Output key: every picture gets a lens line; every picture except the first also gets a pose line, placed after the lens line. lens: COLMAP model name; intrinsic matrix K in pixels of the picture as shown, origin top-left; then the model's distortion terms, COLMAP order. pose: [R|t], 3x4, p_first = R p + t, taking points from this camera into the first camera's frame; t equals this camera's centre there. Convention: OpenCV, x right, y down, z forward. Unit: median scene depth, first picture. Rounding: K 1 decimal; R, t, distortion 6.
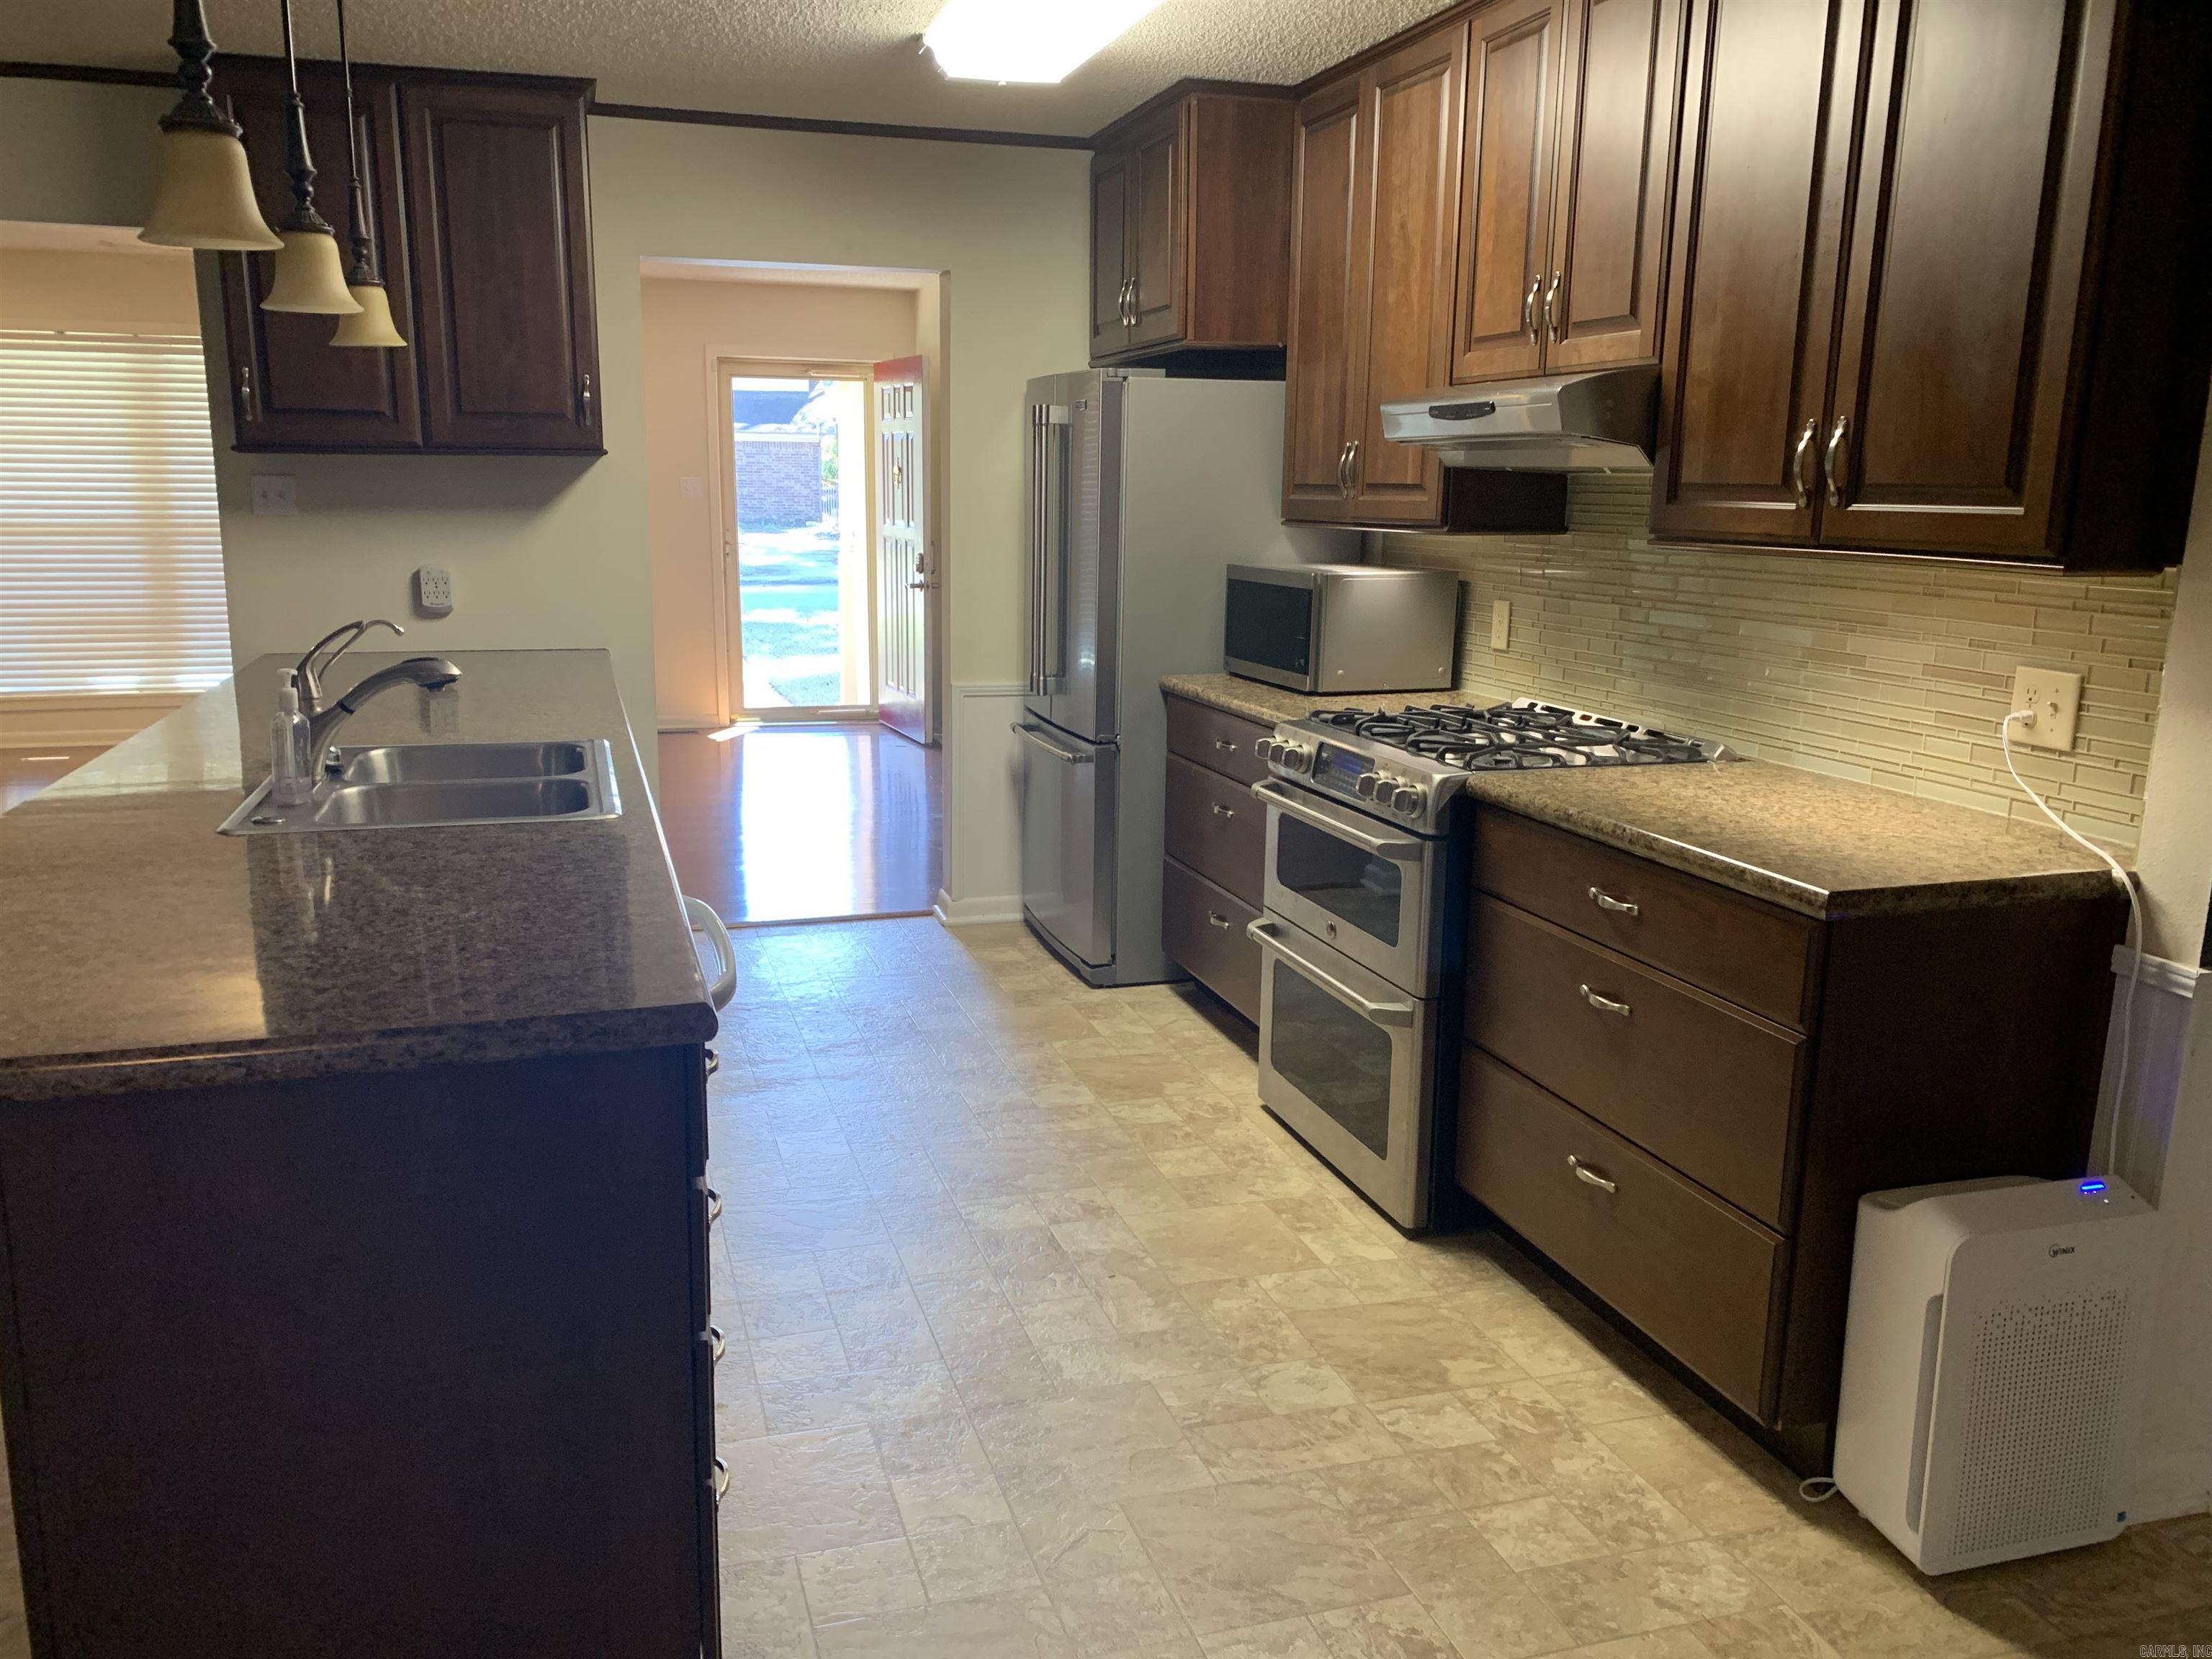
lens RADIAL K [[1696.9, 0, 1088.2], [0, 1696.9, 862.9], [0, 0, 1]] dist [-0.003875, -0.006532]
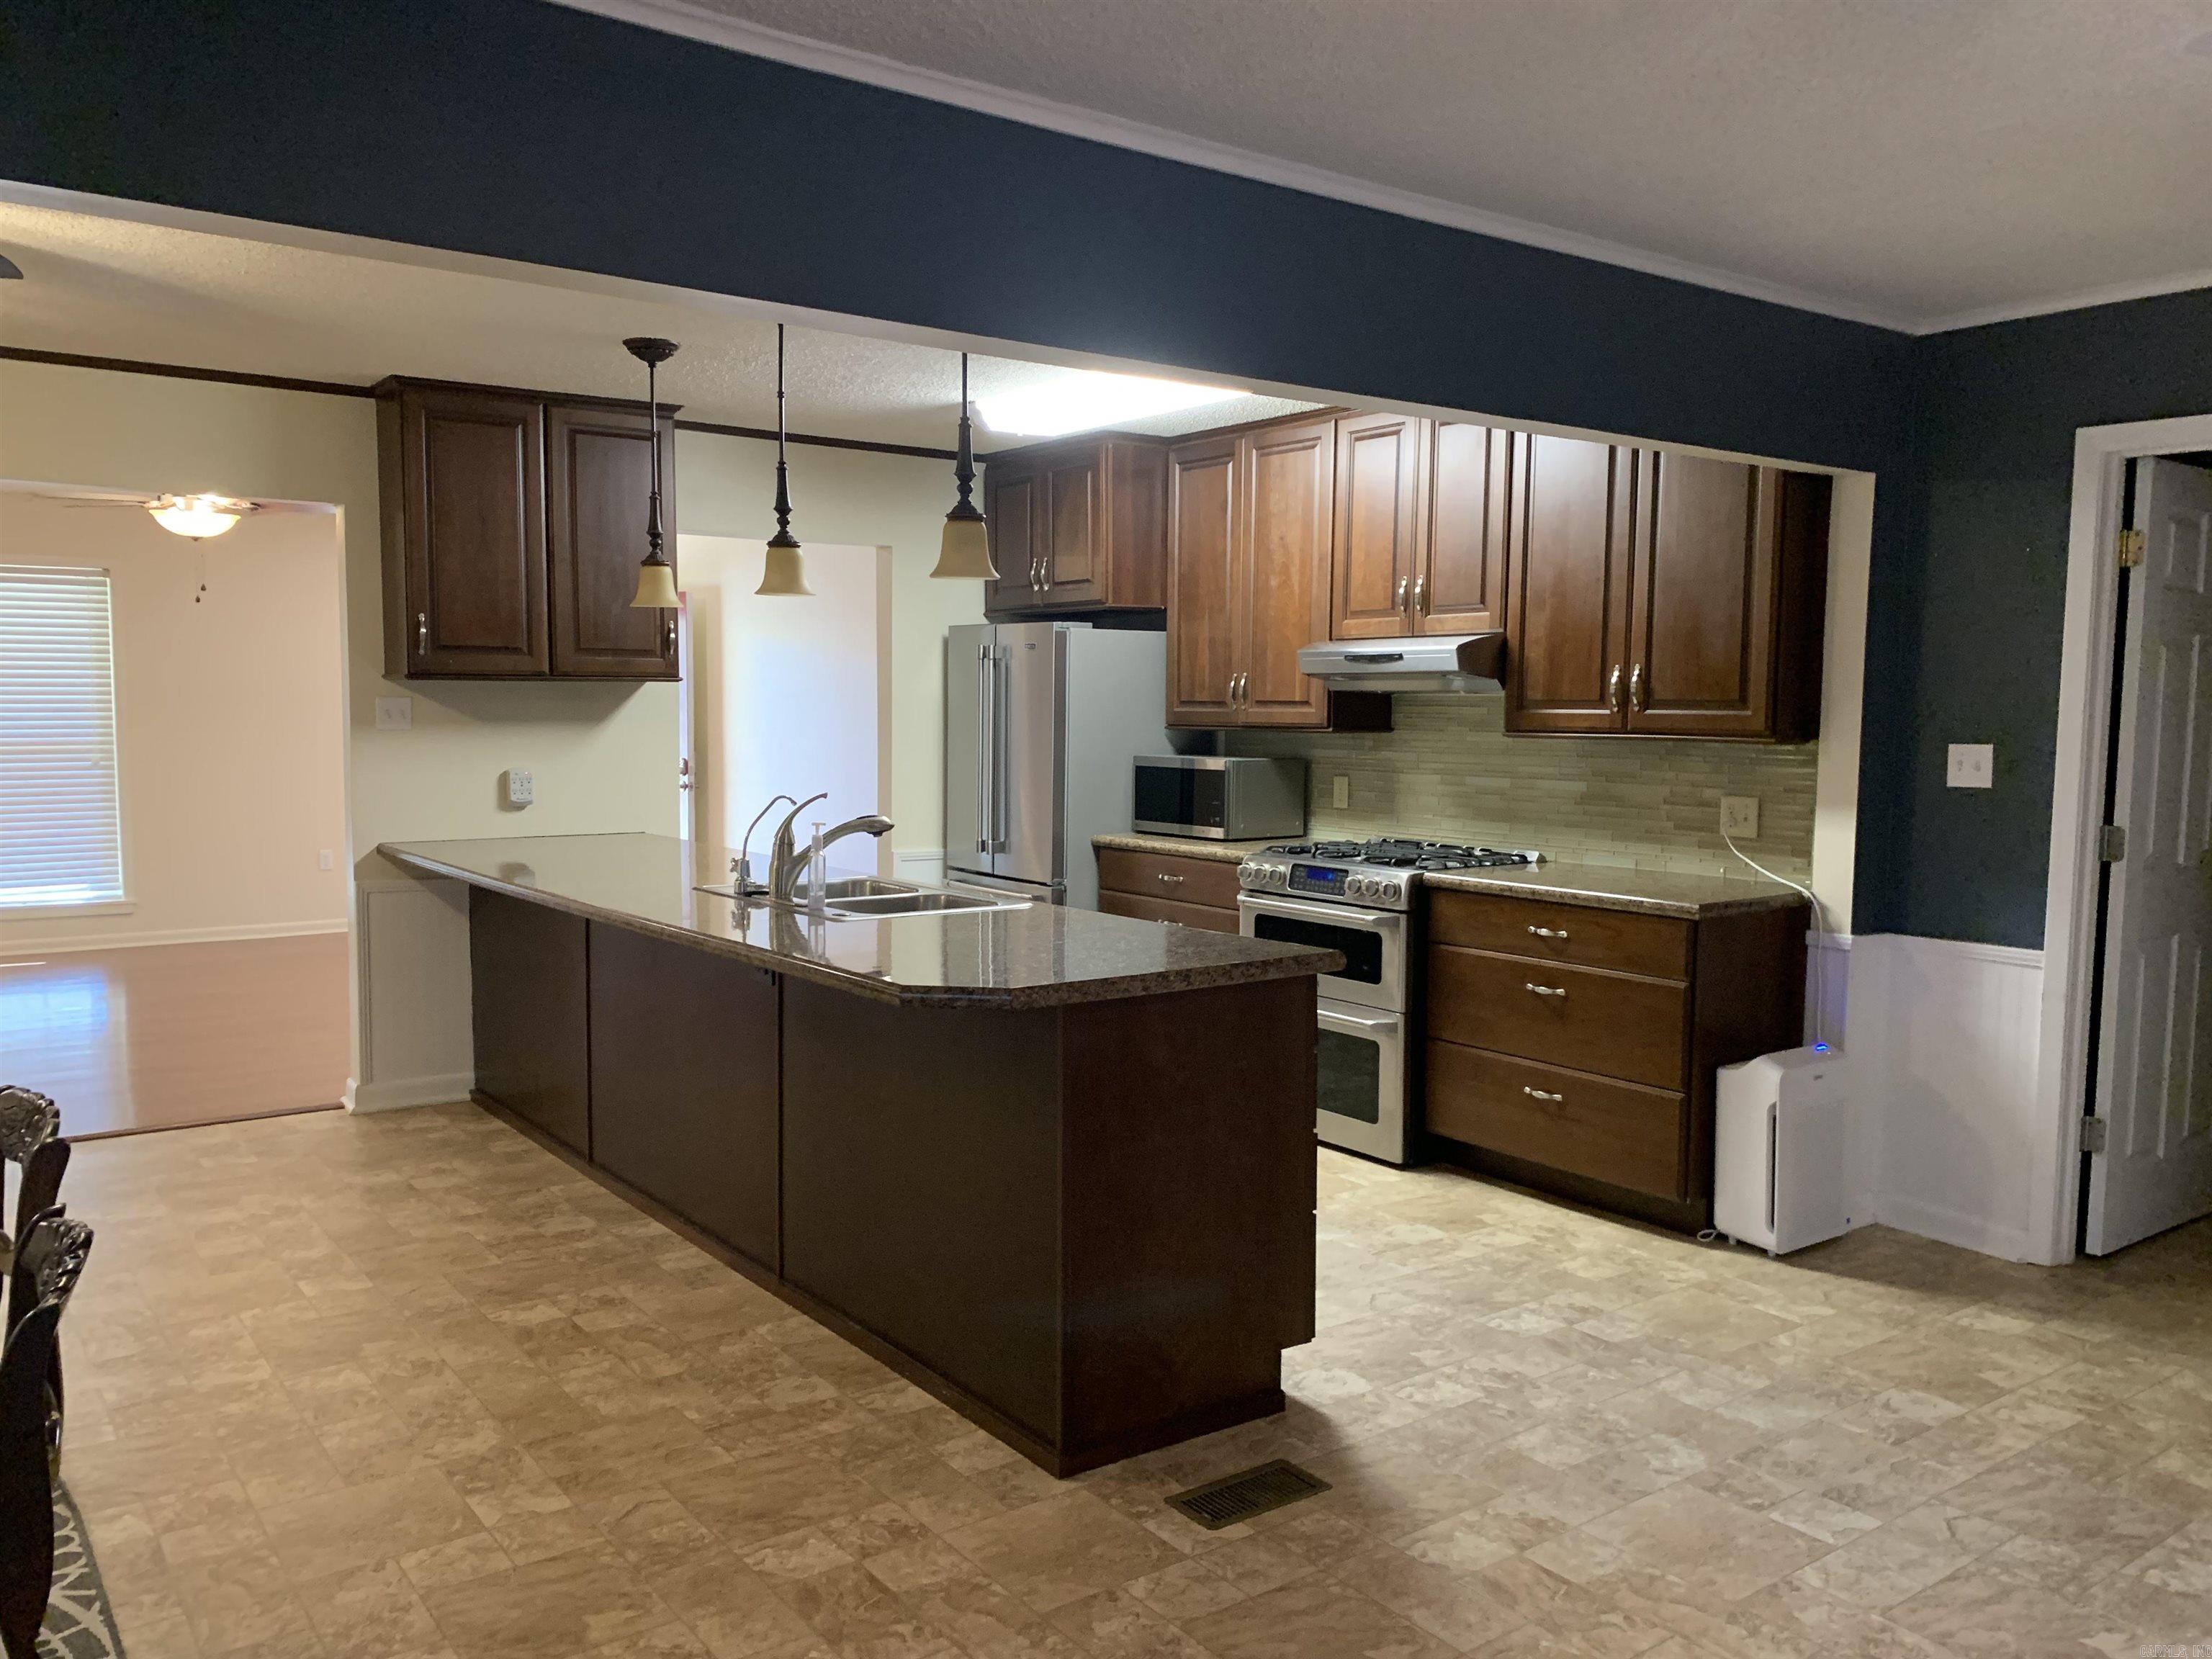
lens RADIAL K [[1696.9, 0, 1088.2], [0, 1696.9, 862.9], [0, 0, 1]] dist [-0.003875, -0.006532]
pose [[0.941116, -0.035207, 0.336246, -0.585192], [0.077037, 0.990731, -0.111882, 0.089695], [-0.329191, 0.131197, 0.935105, -0.401832]]
